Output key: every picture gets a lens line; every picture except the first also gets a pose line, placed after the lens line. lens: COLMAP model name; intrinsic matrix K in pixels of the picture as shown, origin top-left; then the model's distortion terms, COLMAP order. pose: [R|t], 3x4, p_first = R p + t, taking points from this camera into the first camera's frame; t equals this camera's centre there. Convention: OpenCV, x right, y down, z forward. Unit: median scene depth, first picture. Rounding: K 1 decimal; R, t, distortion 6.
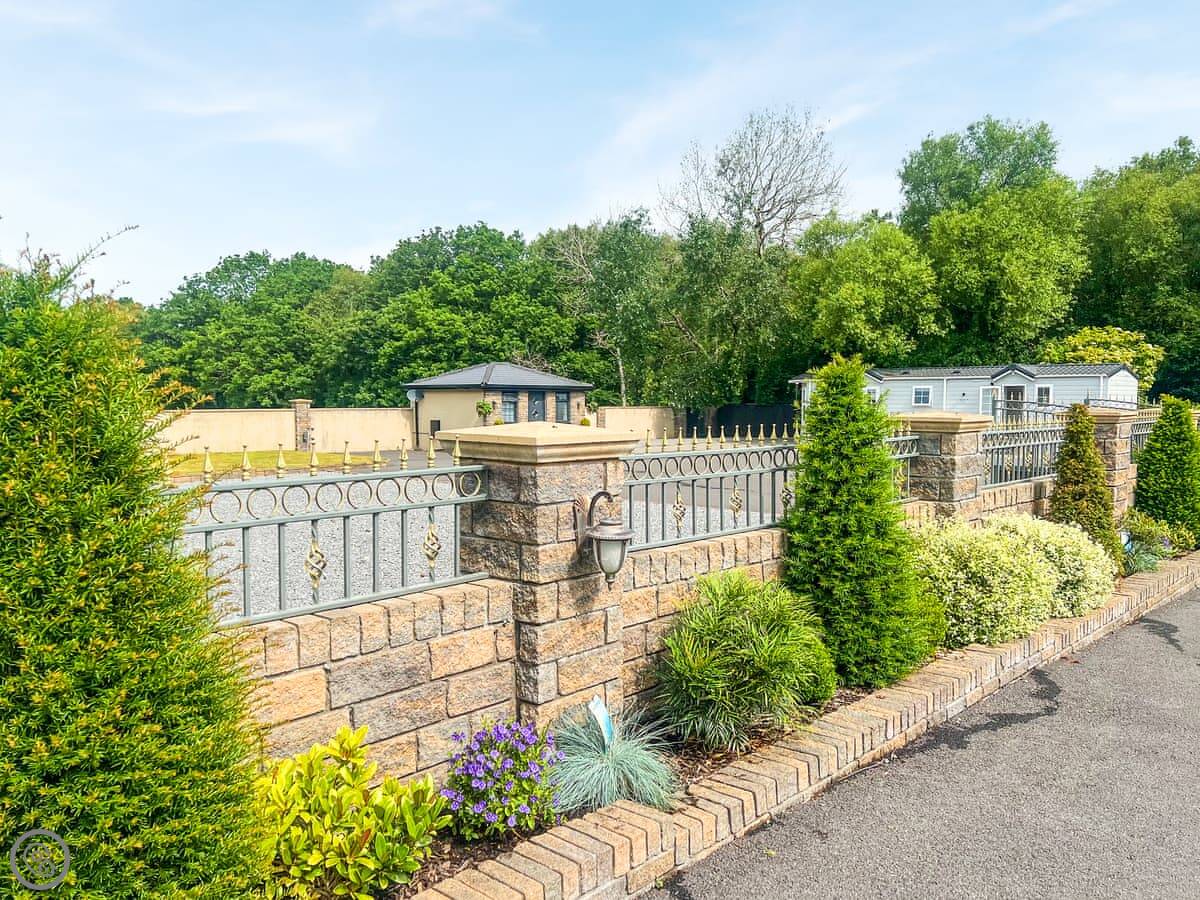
lens RADIAL K [[941.1, 0, 600.0], [0, 941.1, 450.0], [0, 0, 1]] dist [0.091646, -0.069950]
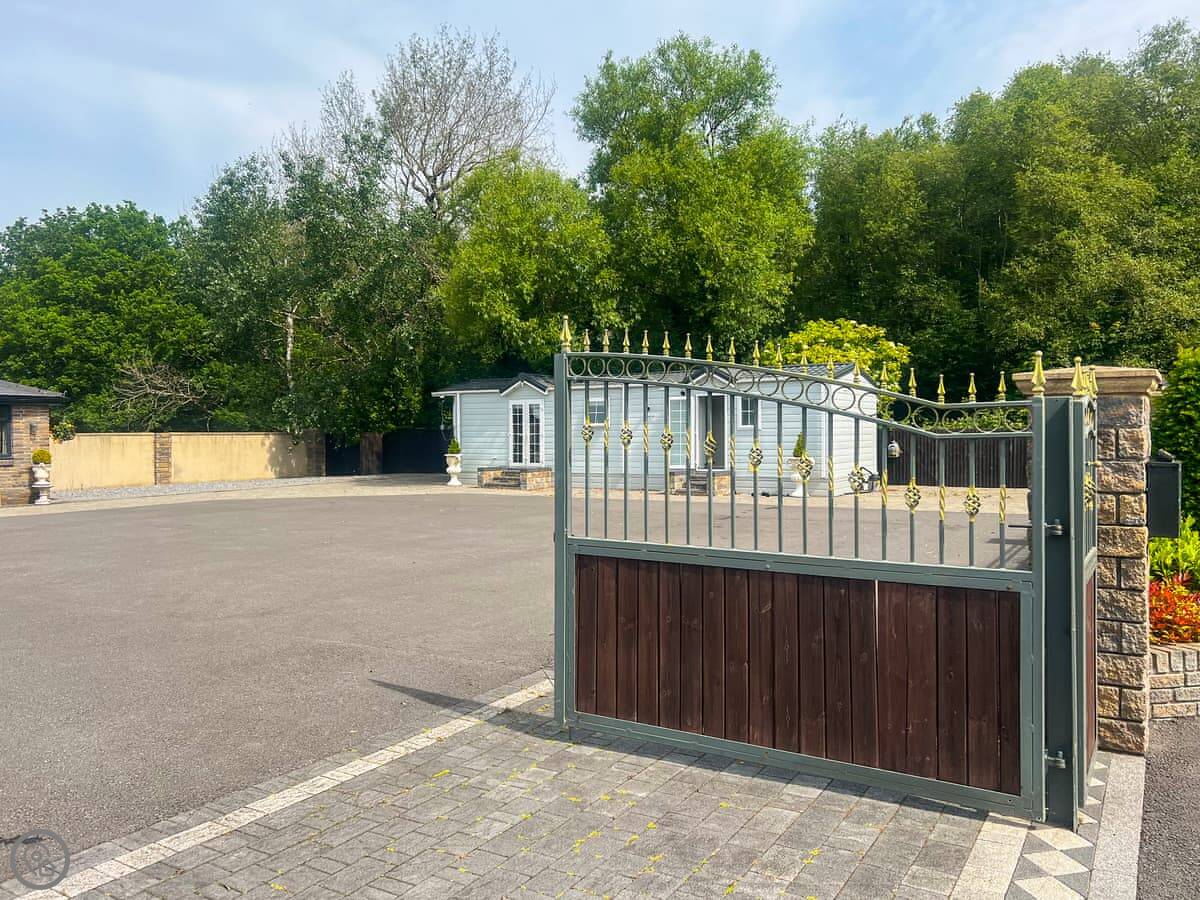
lens RADIAL K [[923.6, 0, 598.0], [0, 923.6, 434.5], [0, 0, 1]] dist [0.046513, -0.003023]
pose [[0.984043, -0.010031, 0.177647, 0.216039], [0.018870, 0.998663, -0.048133, -0.008754], [-0.176927, 0.050717, 0.982916, 0.333831]]
